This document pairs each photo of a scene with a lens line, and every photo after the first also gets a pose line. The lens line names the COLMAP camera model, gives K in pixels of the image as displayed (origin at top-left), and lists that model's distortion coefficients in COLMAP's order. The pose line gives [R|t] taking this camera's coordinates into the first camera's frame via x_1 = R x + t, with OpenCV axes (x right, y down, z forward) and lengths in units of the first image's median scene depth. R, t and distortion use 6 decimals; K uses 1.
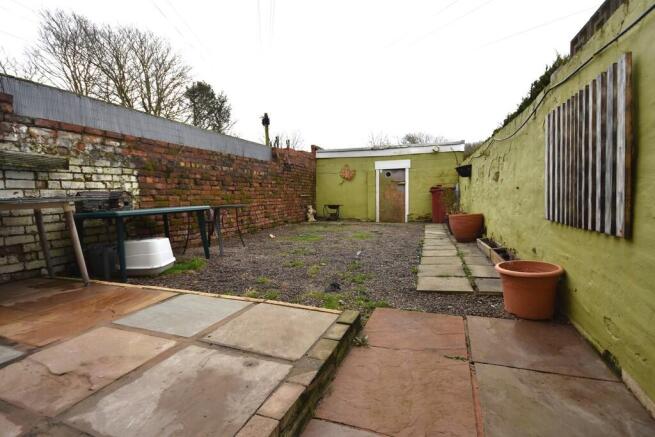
lens RADIAL K [[325.9, 0, 327.5], [0, 325.9, 218.5], [0, 0, 1]] dist [-0.000137, -0.000091]
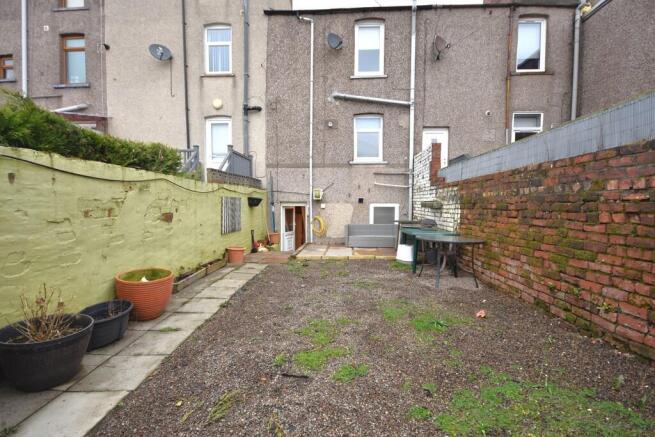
lens RADIAL K [[325.9, 0, 327.5], [0, 325.9, 218.5], [0, 0, 1]] dist [-0.000137, -0.000091]
pose [[-0.955648, 0.007604, -0.294413, 0.230457], [-0.026848, 0.993255, 0.112801, -0.155216], [0.293285, 0.115702, -0.948998, 1.441282]]
